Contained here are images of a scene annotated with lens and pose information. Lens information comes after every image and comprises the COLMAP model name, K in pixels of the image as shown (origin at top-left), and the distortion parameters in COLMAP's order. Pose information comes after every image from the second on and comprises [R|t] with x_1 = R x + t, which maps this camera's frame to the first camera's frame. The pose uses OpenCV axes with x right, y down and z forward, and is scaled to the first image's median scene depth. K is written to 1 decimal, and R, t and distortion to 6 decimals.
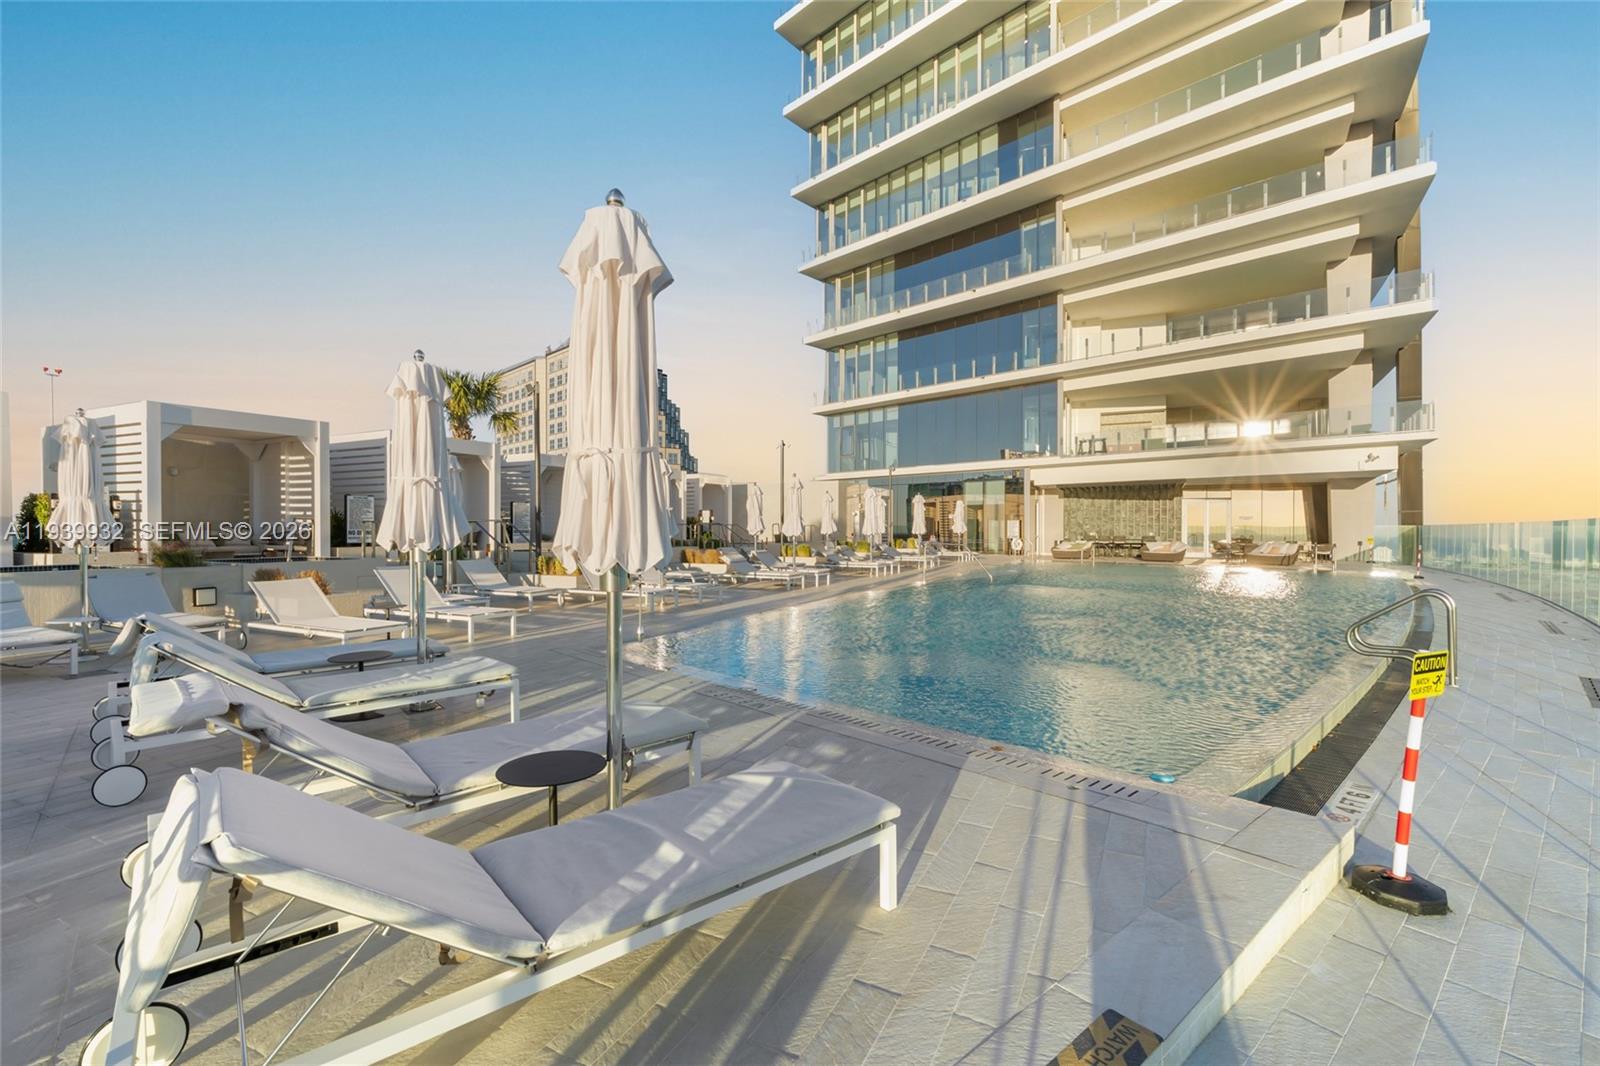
lens RADIAL K [[710.9, 0, 800.0], [0, 710.9, 533.0], [0, 0, 1]] dist [0.001841, 0.000200]
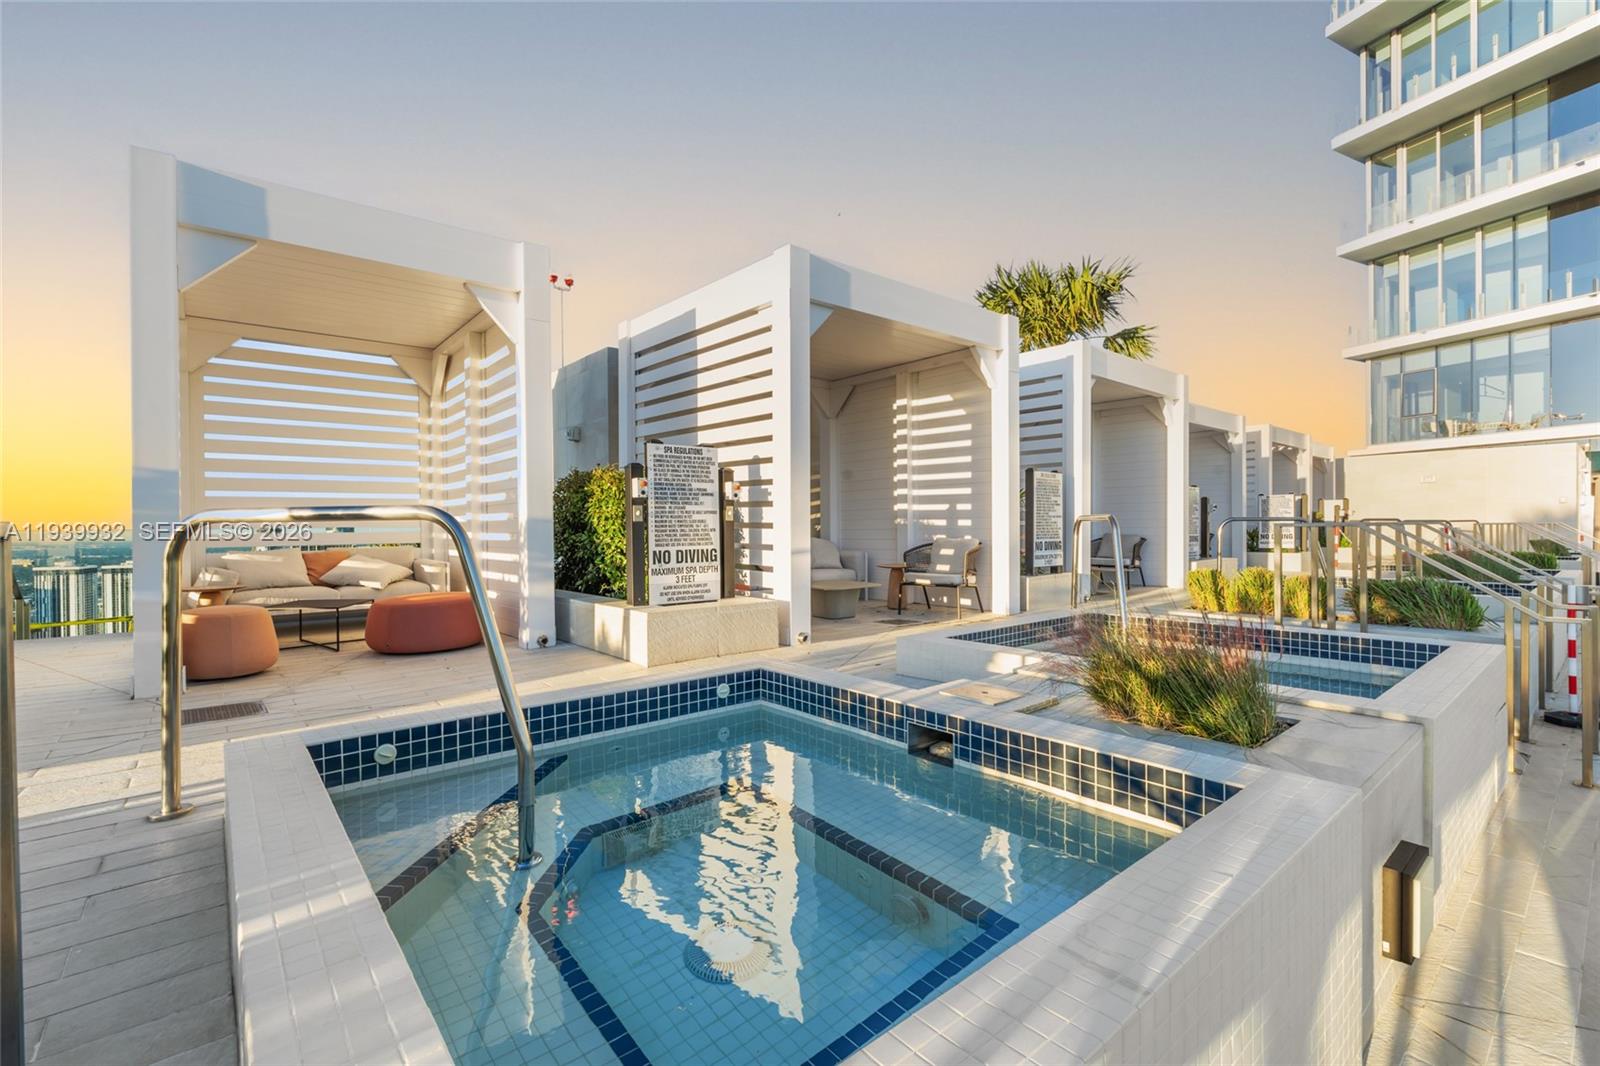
lens RADIAL K [[710.9, 0, 800.0], [0, 710.9, 533.0], [0, 0, 1]] dist [0.001841, 0.000200]
pose [[0.927259, -0.004809, -0.374391, -0.228535], [0.005319, 0.999986, 0.000329, -0.004046], [0.374384, -0.002296, 0.927271, 0.184514]]
